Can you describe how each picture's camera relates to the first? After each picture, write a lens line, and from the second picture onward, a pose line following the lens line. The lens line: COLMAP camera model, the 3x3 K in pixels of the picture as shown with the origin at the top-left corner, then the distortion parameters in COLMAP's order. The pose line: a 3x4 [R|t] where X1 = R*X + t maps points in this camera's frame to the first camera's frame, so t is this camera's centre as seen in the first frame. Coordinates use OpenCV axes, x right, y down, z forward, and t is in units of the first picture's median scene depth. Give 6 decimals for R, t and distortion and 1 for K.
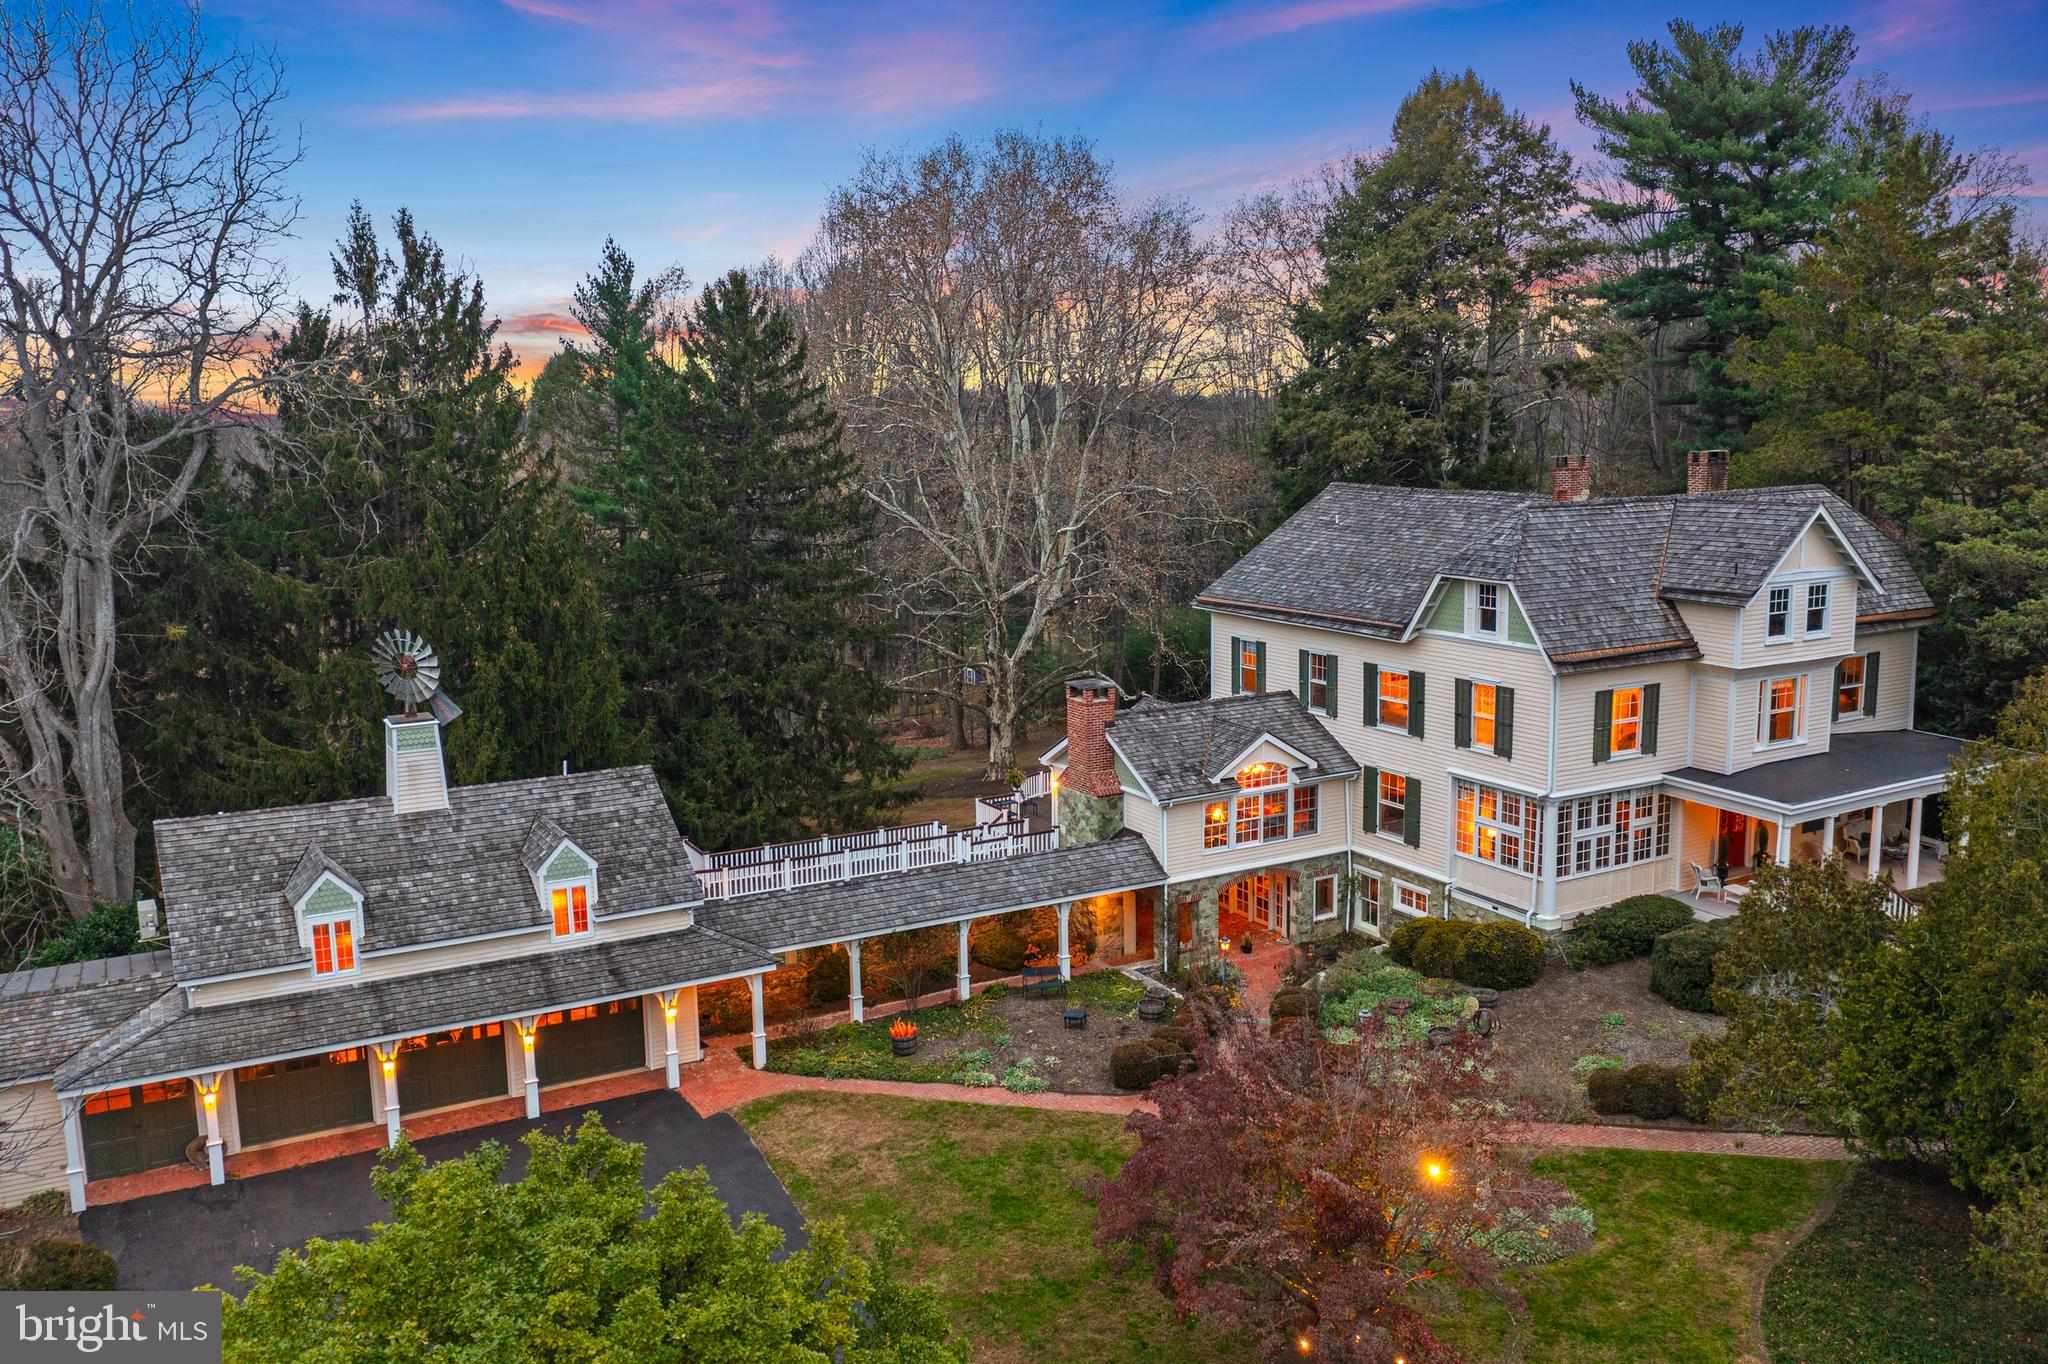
lens RADIAL K [[1637.3, 0, 1029.7], [0, 1637.3, 691.0], [0, 0, 1]] dist [0.013671, -0.001745]
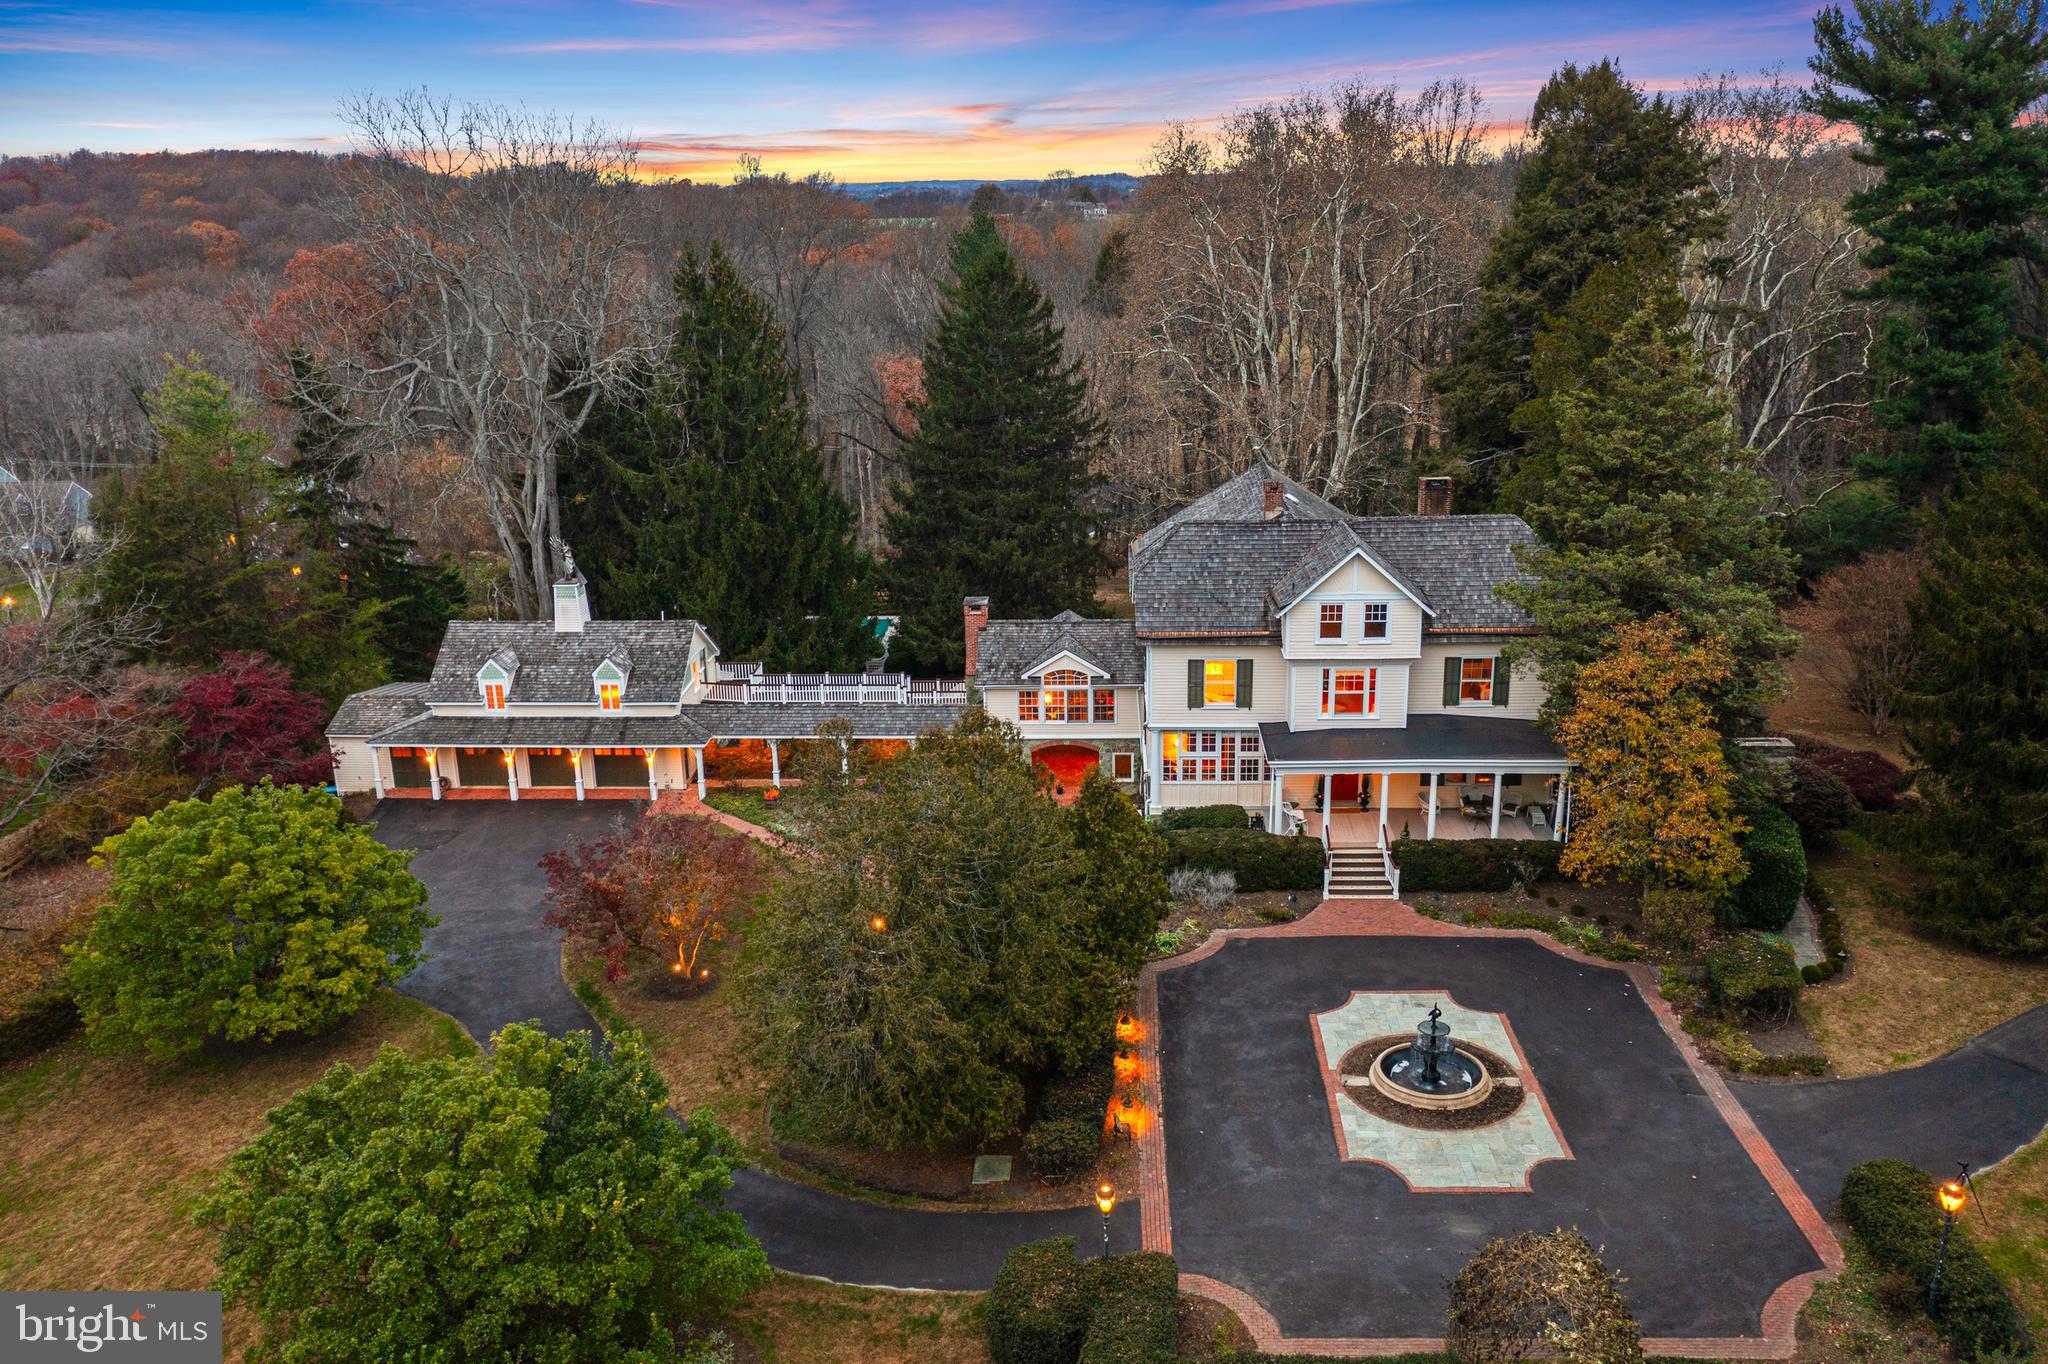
lens RADIAL K [[1637.3, 0, 1025.7], [0, 1637.3, 673.5], [0, 0, 1]] dist [0.013671, -0.001745]
pose [[0.844051, 0.153820, -0.513728, 0.940110], [-0.079785, 0.983338, 0.163345, -0.205415], [0.530294, -0.096884, 0.842260, -0.276408]]
